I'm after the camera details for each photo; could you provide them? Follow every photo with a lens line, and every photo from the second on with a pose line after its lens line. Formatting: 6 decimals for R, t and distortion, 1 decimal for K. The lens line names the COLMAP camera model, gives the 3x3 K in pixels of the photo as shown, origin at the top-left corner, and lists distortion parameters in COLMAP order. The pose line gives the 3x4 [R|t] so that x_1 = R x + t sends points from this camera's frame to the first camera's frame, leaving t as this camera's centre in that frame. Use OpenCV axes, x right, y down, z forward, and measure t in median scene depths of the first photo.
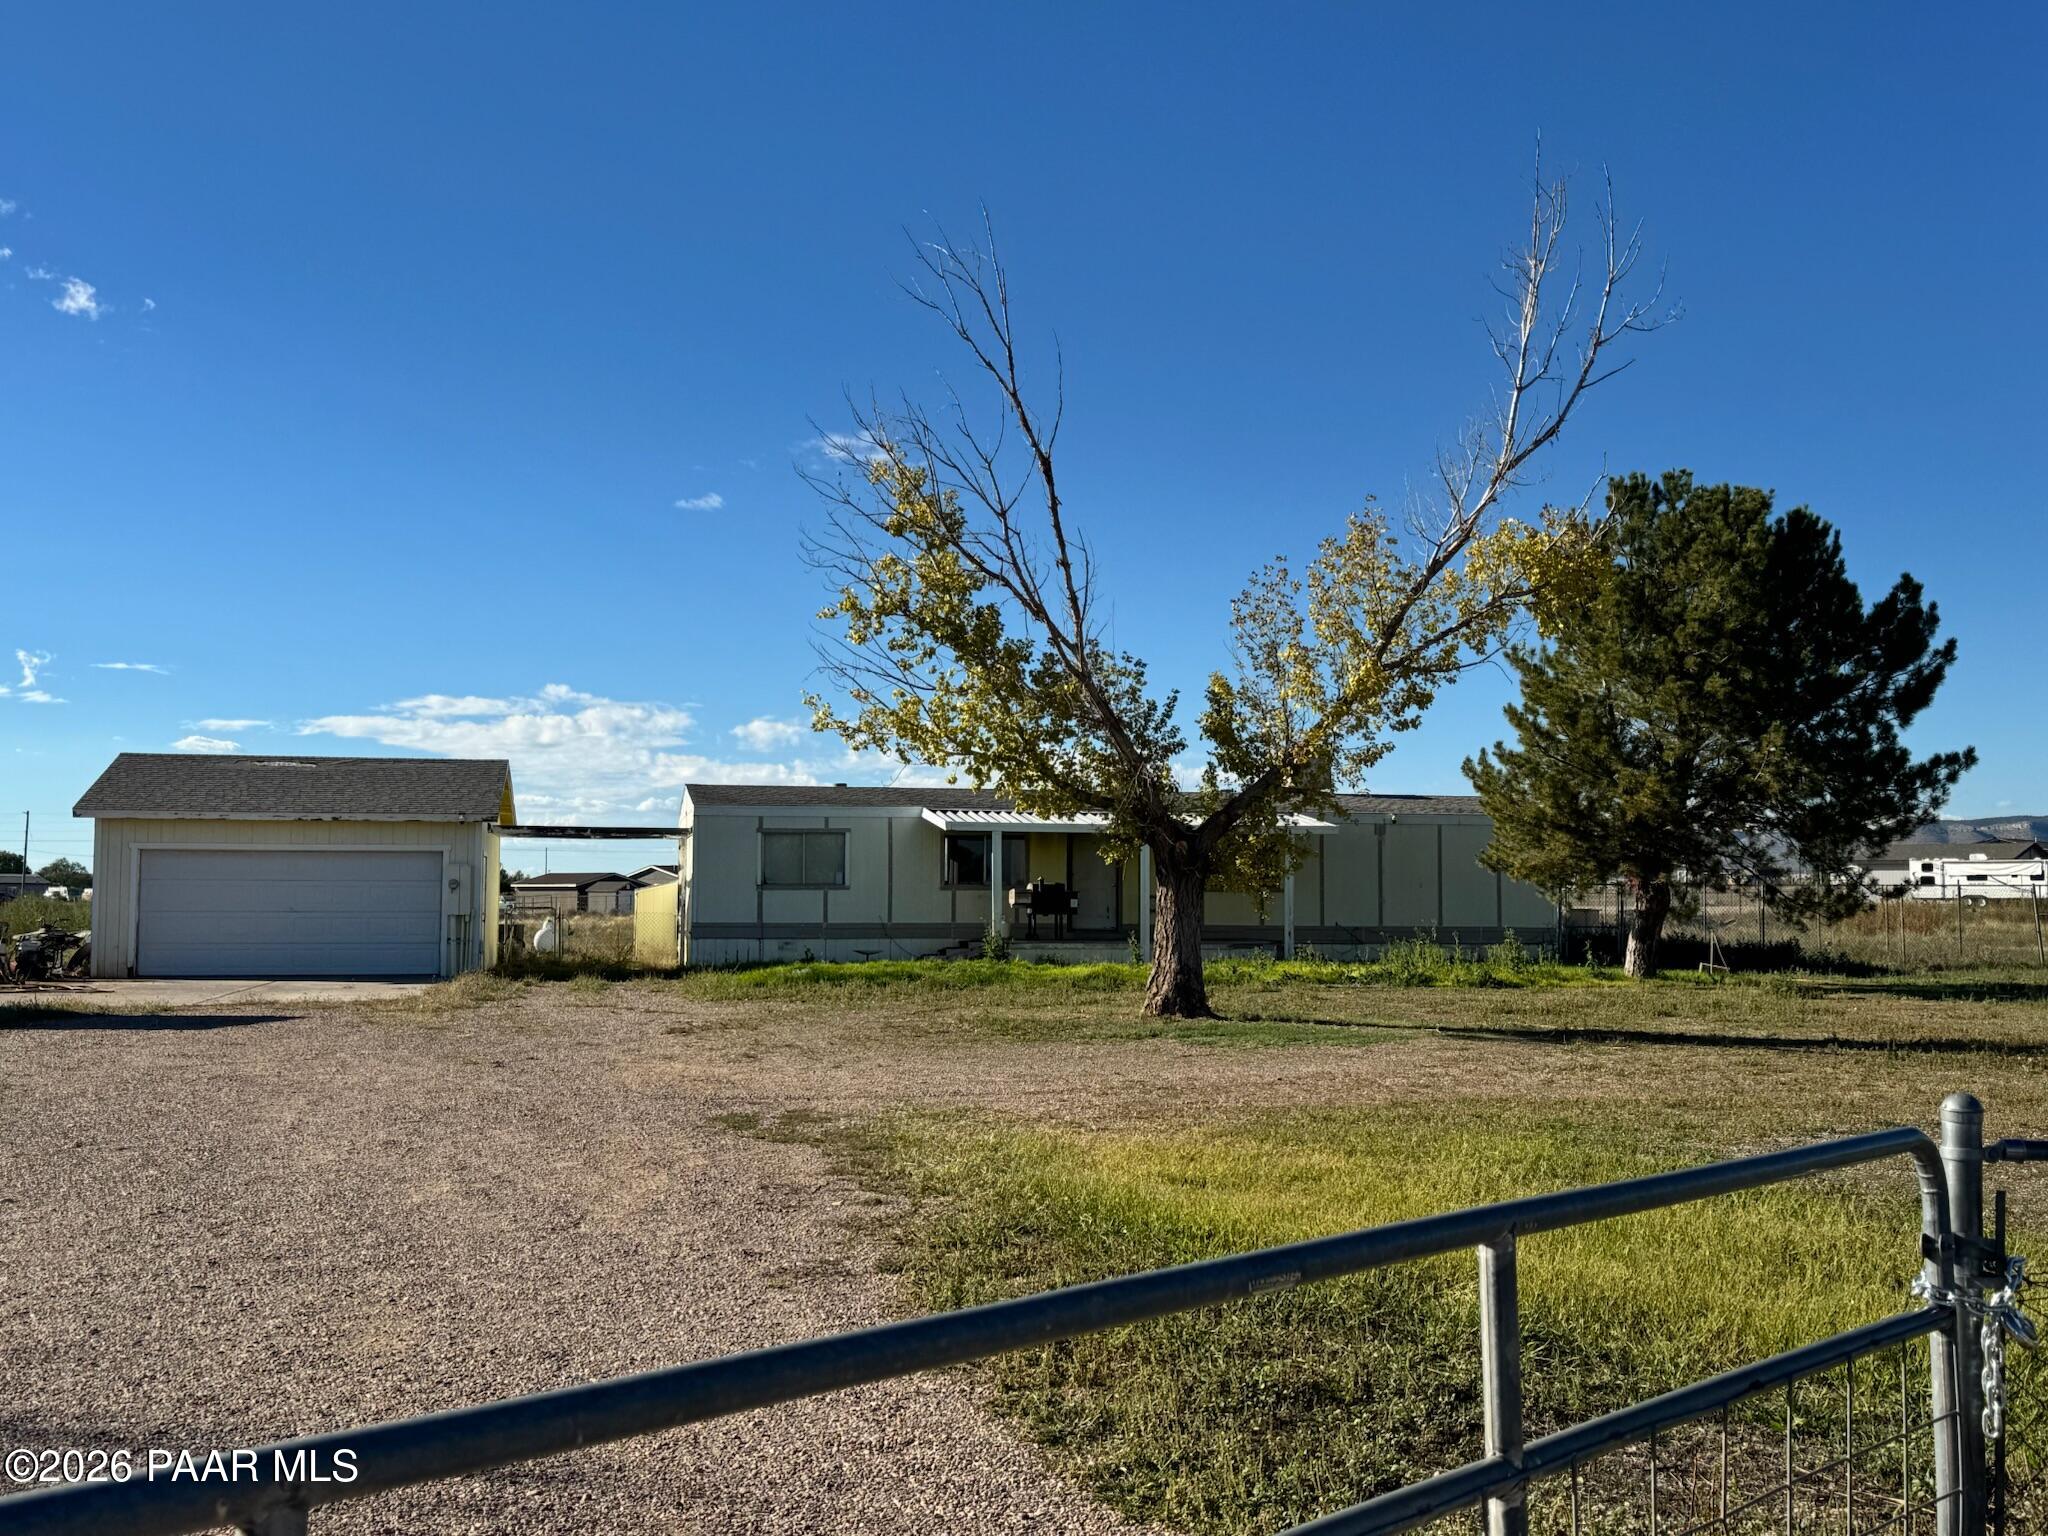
lens RADIAL K [[2196.4, 0, 1024.0], [0, 2196.4, 768.0], [0, 0, 1]] dist [0.005946, 0.001466]
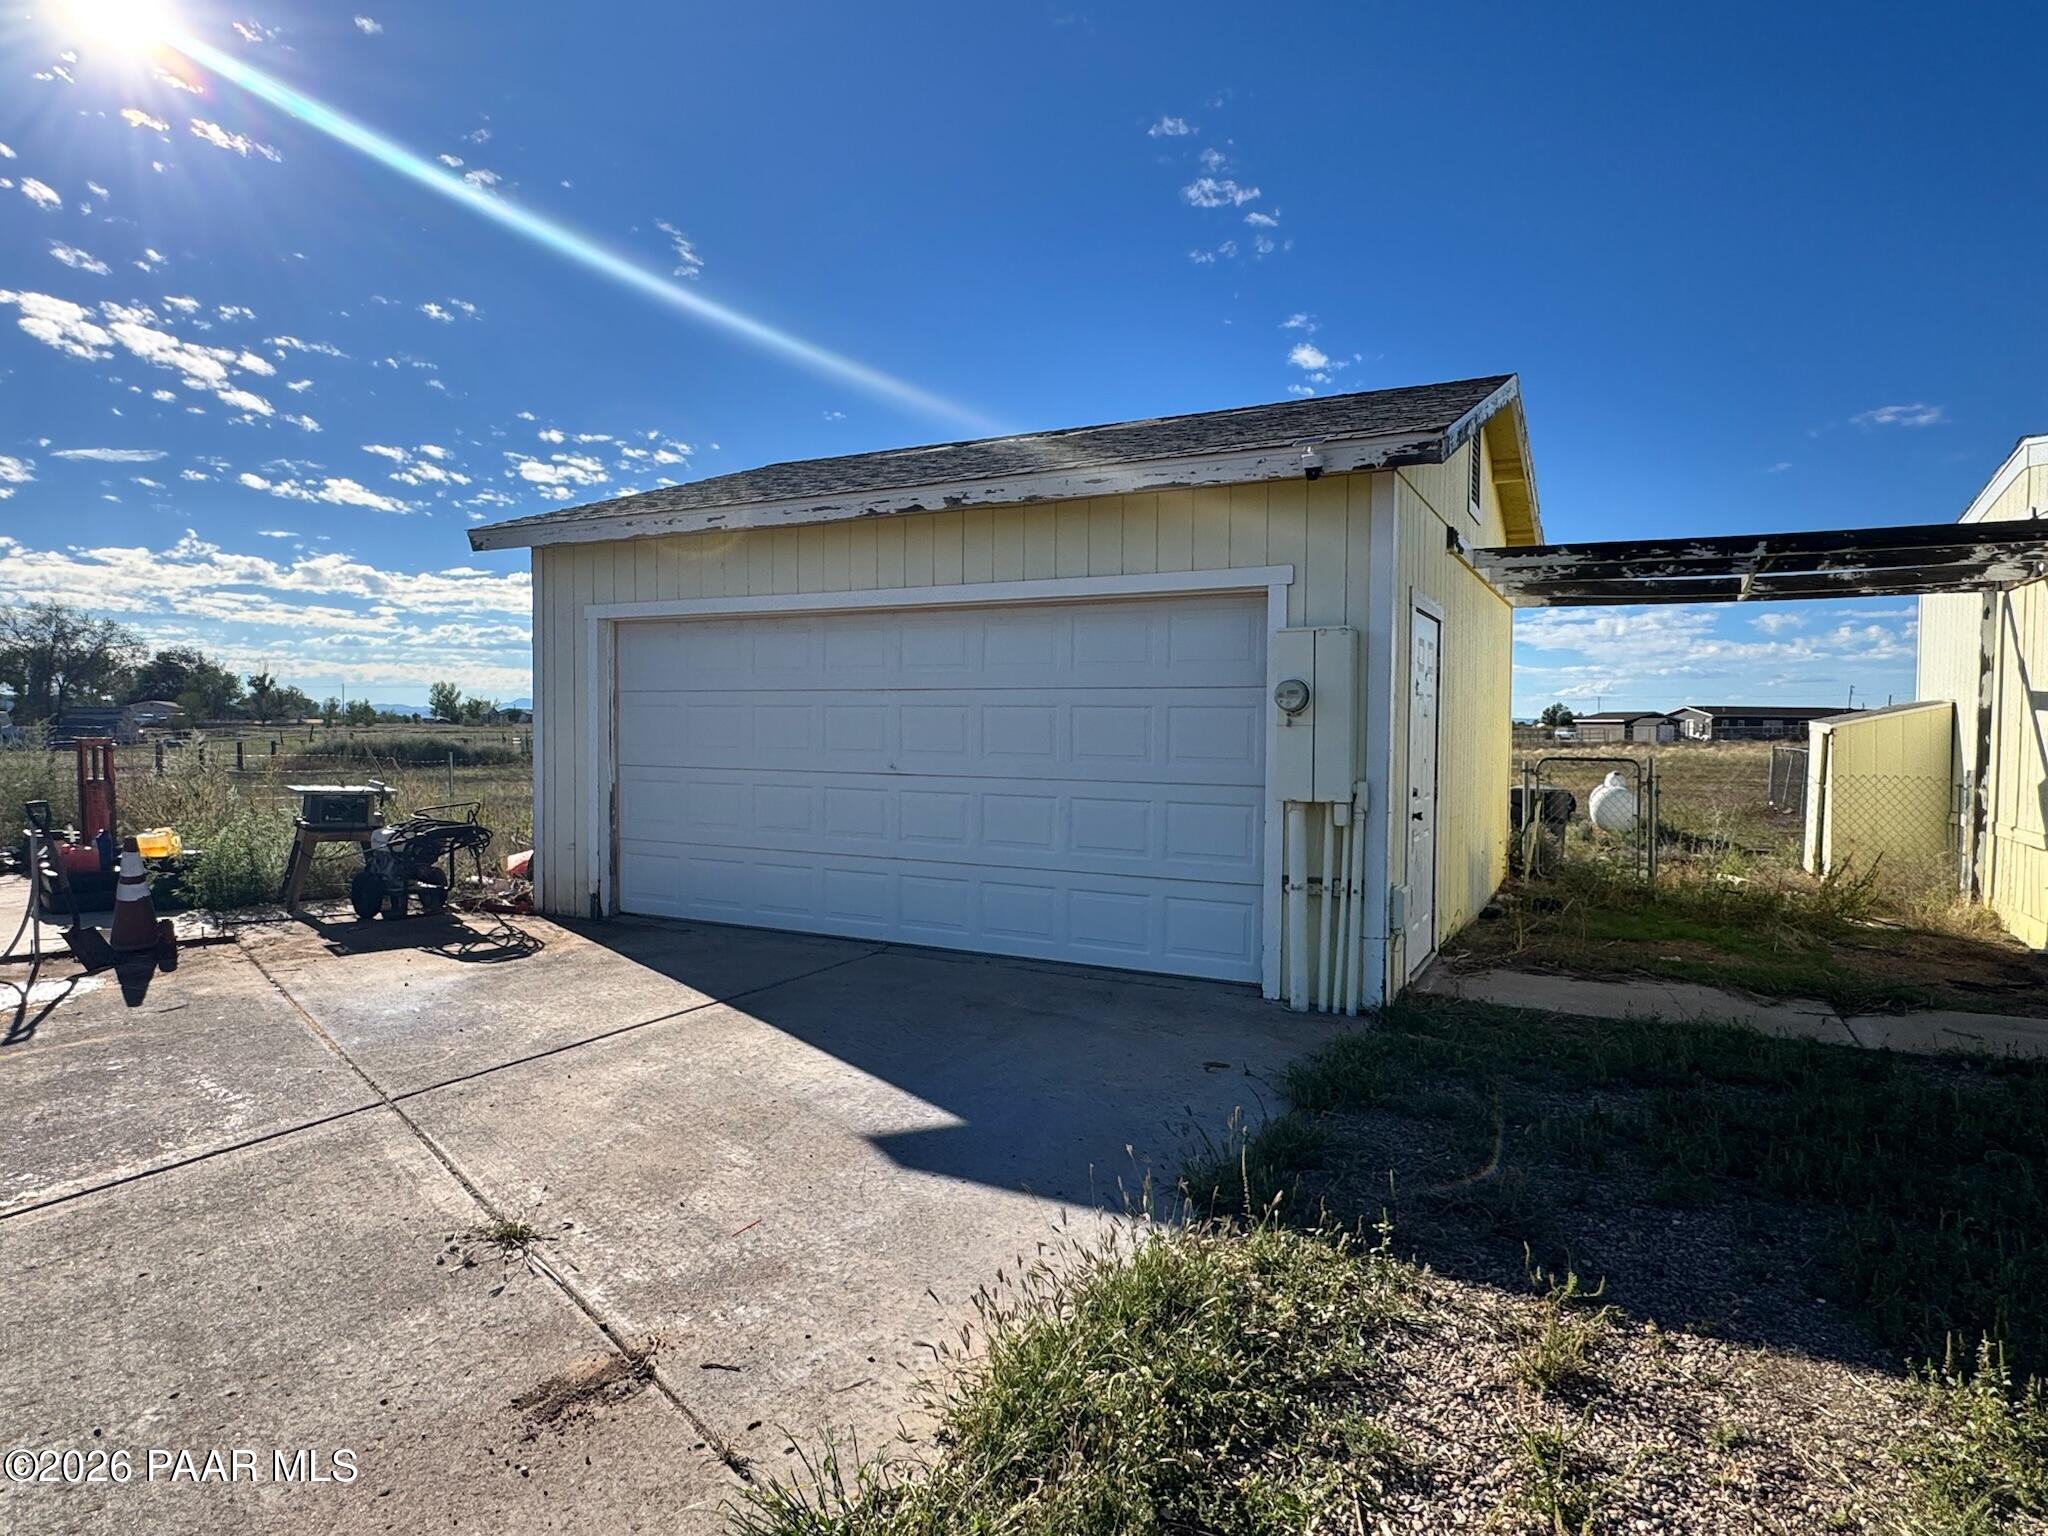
lens RADIAL K [[1197.2, 0, 1024.0], [0, 1197.2, 768.0], [0, 0, 1]] dist [-0.001835, -0.000148]
pose [[0.789529, 0.026690, -0.613133, -0.189176], [0.030003, 0.996181, 0.081999, 0.047981], [0.612980, -0.083137, 0.785713, 0.847791]]
